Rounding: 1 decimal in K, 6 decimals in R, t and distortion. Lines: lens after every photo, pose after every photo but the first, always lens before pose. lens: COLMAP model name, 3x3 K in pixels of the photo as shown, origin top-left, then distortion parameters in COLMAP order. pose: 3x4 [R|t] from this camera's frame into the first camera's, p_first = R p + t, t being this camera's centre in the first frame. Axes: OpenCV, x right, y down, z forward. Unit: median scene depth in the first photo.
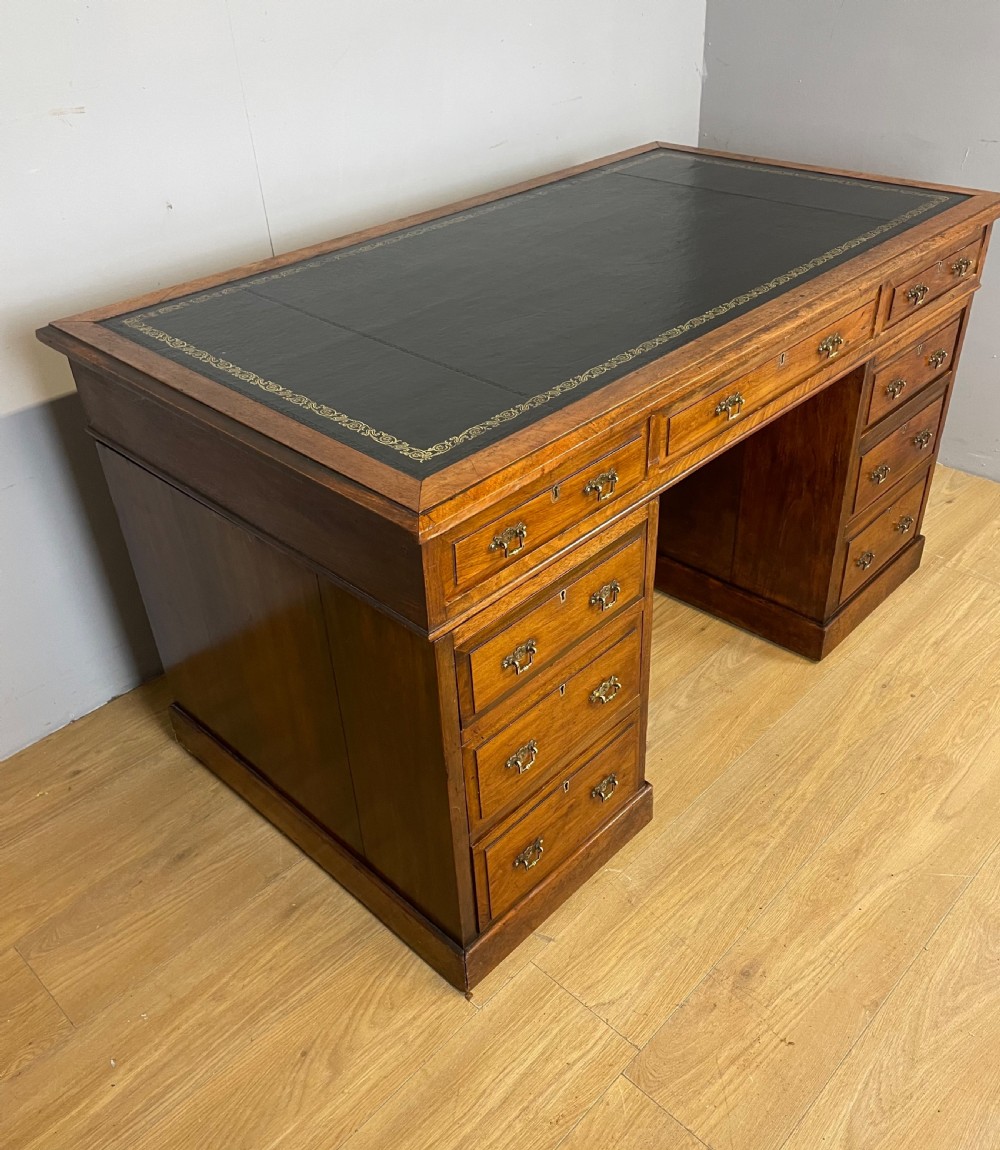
lens RADIAL K [[1007.6, 0, 500.0], [0, 1007.6, 575.0], [0, 0, 1]] dist [0.127735, -0.205459]
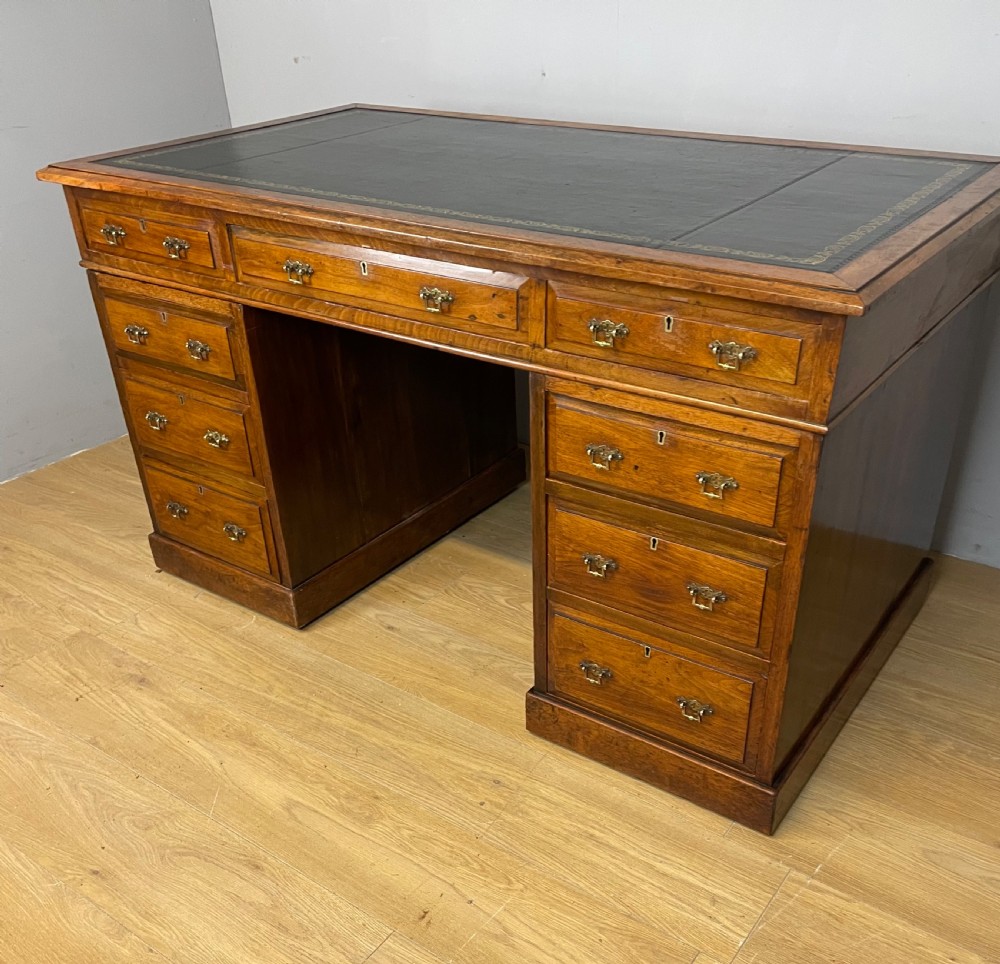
lens RADIAL K [[1012.6, 0, 517.4], [0, 1012.6, 608.2], [0, 0, 1]] dist [0.104711, -0.147216]
pose [[0.145997, 0.572831, -0.806567, 1.298265], [-0.546104, 0.726491, 0.417110, -0.469607], [0.824897, 0.379573, 0.418891, 0.822980]]
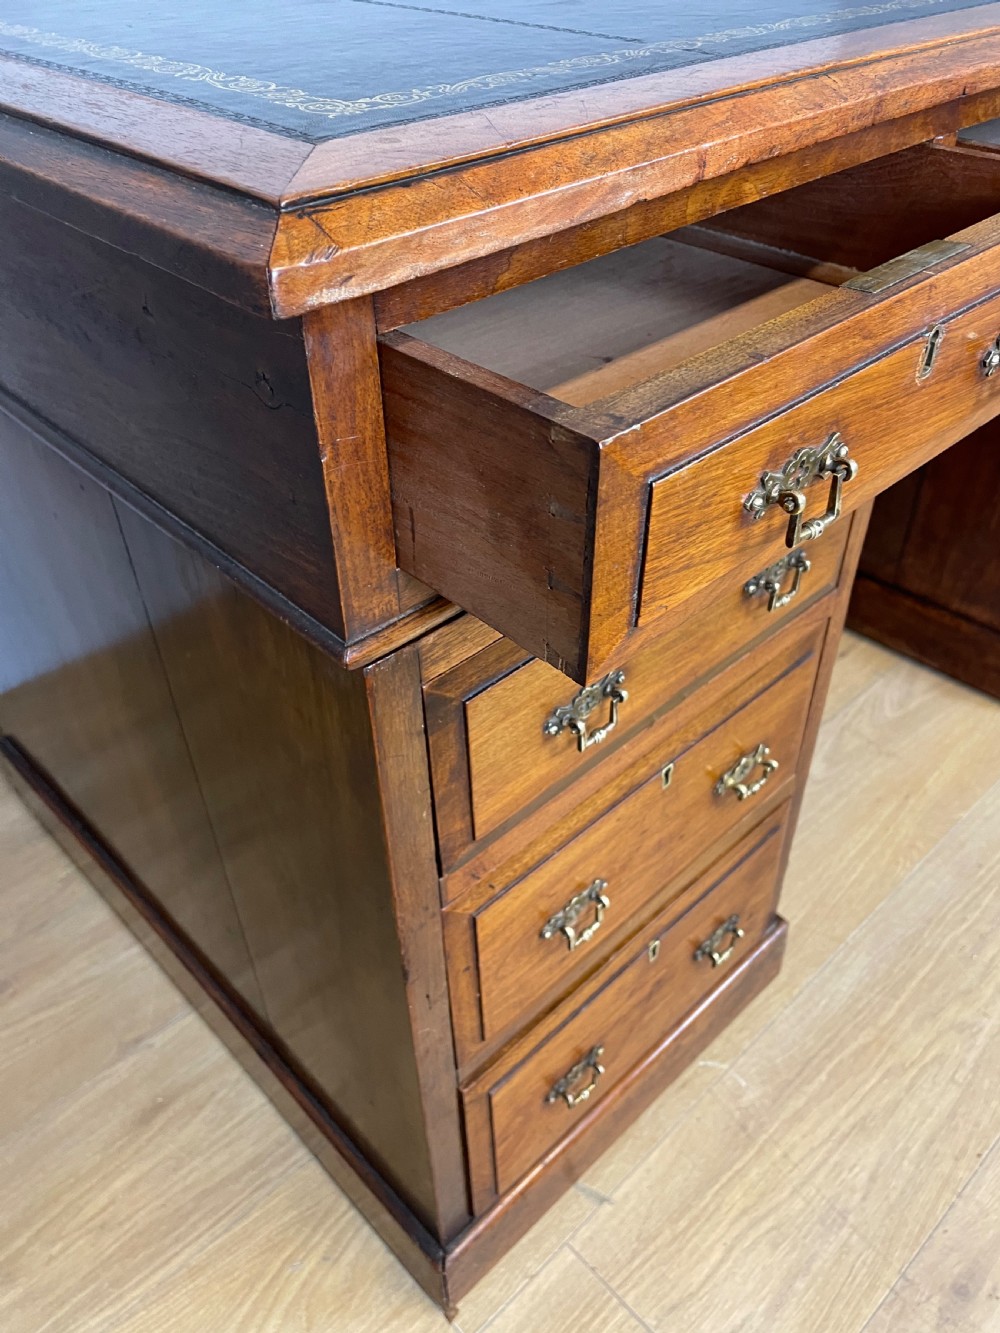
lens RADIAL K [[1021.3, 0, 518.3], [0, 1021.3, 675.0], [0, 0, 1]] dist [0.098548, -0.139427]
pose [[0.998990, 0.044142, -0.008339, -0.005237], [-0.043255, 0.995301, 0.086636, 0.026051], [0.012124, -0.086187, 0.996205, 0.481784]]
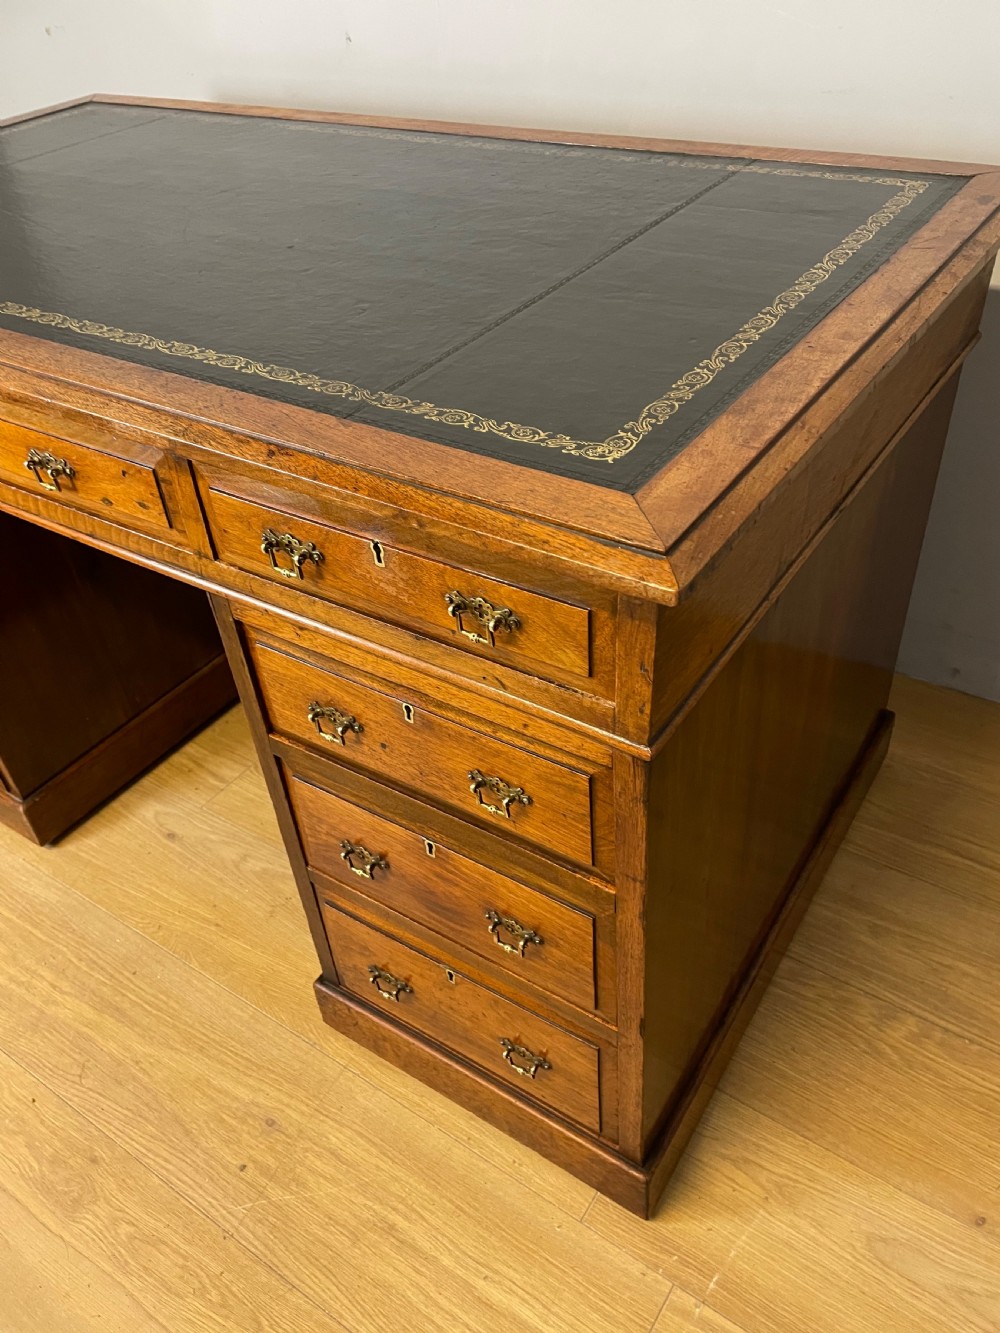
lens RADIAL K [[1012.6, 0, 517.5], [0, 1012.6, 674.6], [0, 0, 1]] dist [0.104959, -0.137926]
pose [[0.178459, 0.643279, -0.744543, 0.906078], [-0.509945, 0.707603, 0.489136, -0.580254], [0.841492, 0.292385, 0.454315, 1.044088]]
